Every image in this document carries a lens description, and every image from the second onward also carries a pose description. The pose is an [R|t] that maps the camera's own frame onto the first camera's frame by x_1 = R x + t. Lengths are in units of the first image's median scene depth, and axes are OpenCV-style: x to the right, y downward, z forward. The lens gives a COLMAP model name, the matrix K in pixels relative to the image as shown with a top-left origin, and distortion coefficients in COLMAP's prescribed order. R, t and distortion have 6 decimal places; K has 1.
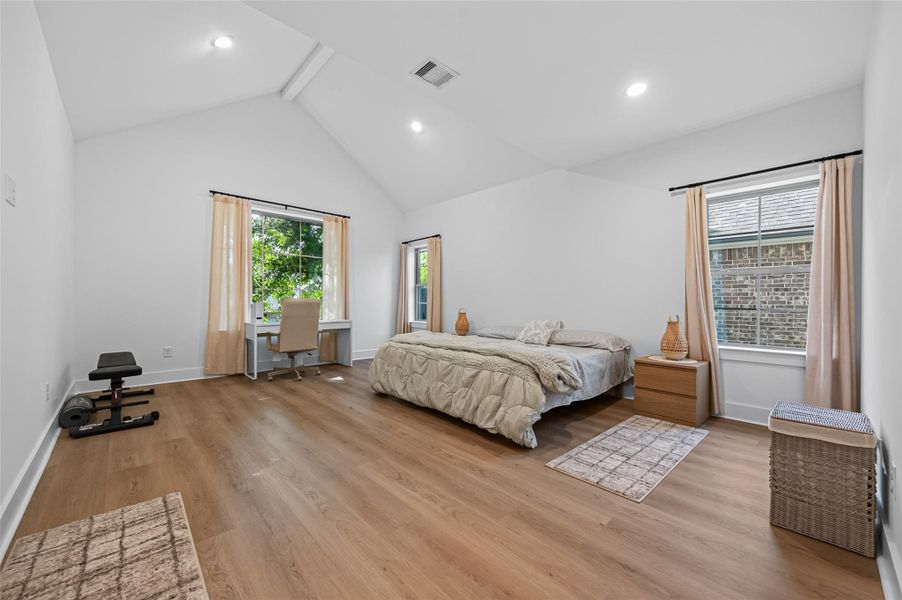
lens RADIAL K [[350.8, 0, 452.3], [0, 350.8, 299.2], [0, 0, 1]] dist [0.005994, -0.002508]
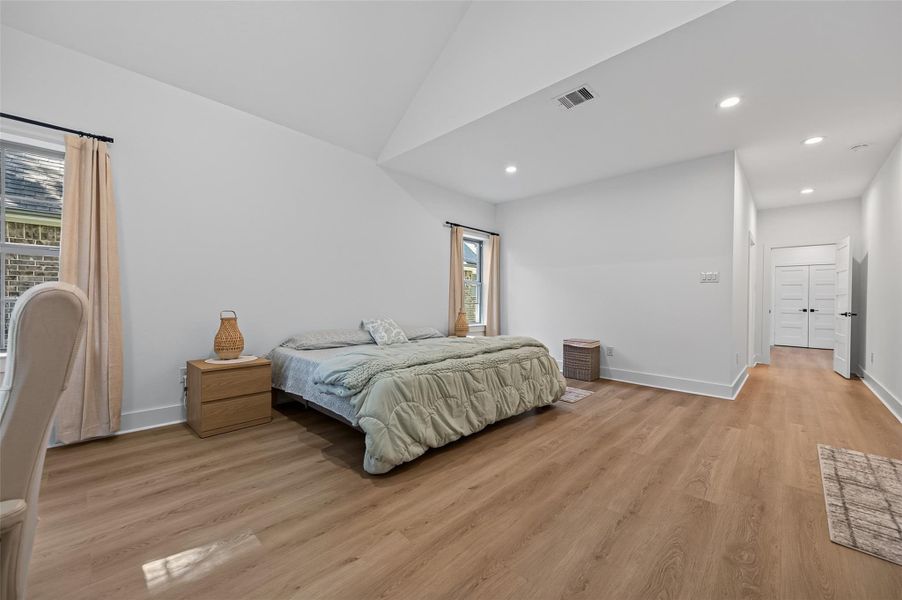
lens RADIAL K [[350.8, 0, 452.3], [0, 350.8, 301.9], [0, 0, 1]] dist [0.005994, -0.002508]
pose [[-0.049904, -0.009664, 0.998707, -1.189365], [-0.017482, 0.999808, 0.008801, 0.004811], [-0.998601, -0.017020, -0.050064, 1.488100]]
